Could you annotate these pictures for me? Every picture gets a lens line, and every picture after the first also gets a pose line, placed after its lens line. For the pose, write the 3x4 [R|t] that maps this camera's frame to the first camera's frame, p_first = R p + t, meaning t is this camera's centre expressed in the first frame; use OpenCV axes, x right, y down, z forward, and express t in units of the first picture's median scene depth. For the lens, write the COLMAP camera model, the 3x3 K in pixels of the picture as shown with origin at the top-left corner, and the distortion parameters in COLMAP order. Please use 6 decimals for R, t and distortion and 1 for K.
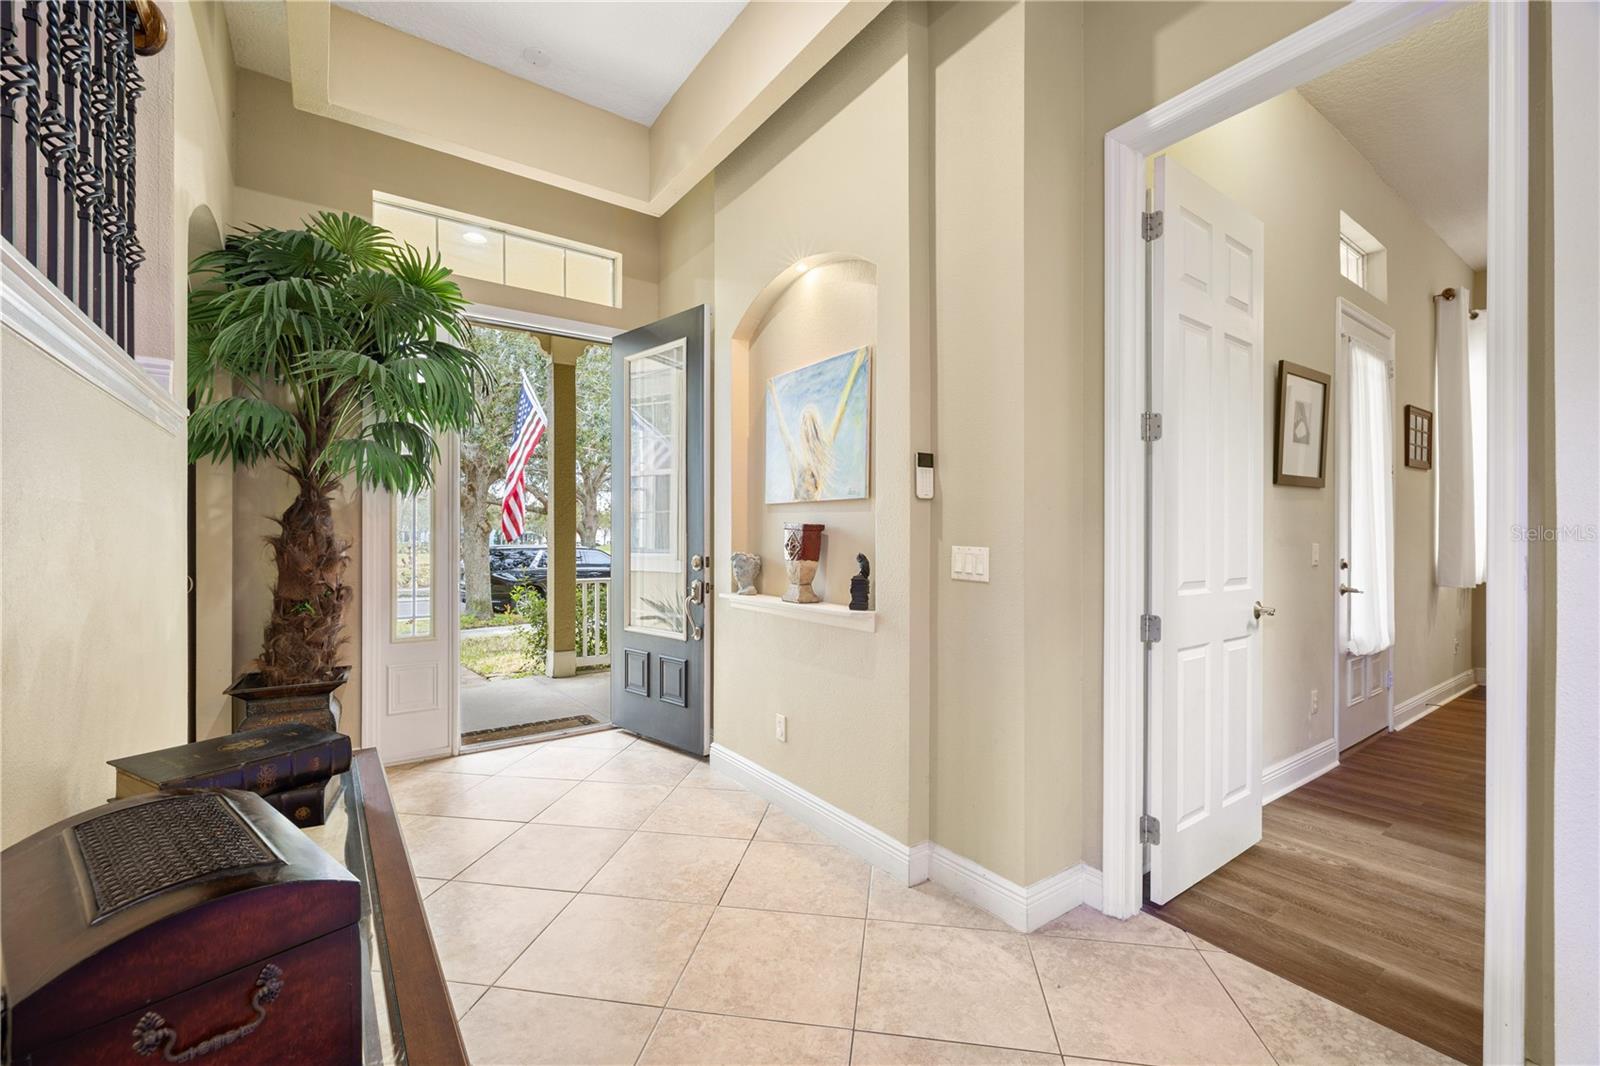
lens RADIAL K [[668.4, 0, 800.0], [0, 668.4, 533.0], [0, 0, 1]] dist [-0.000899, -0.000108]
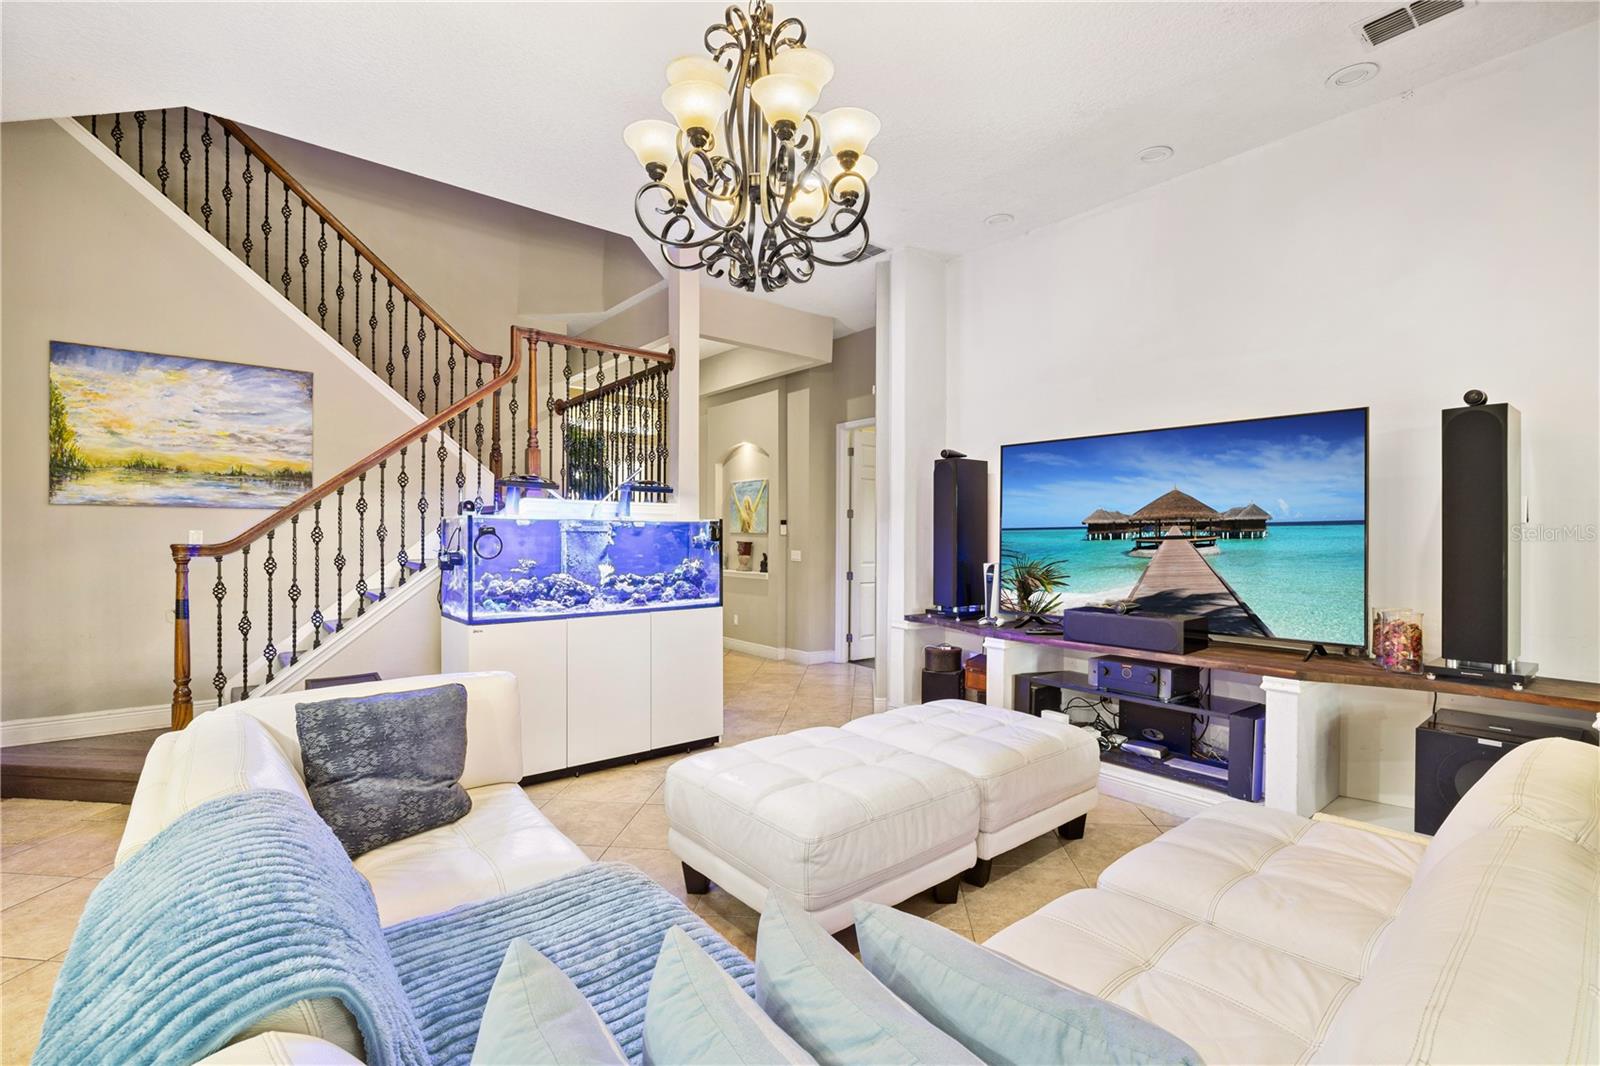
lens RADIAL K [[710.3, 0, 800.0], [0, 710.3, 533.0], [0, 0, 1]] dist [-0.008097, 0.000676]
pose [[0.997695, 0.003759, 0.067757, 0.035233], [-0.003746, 0.999993, -0.000317, -0.049373], [-0.067758, 0.000063, 0.997702, -1.883403]]
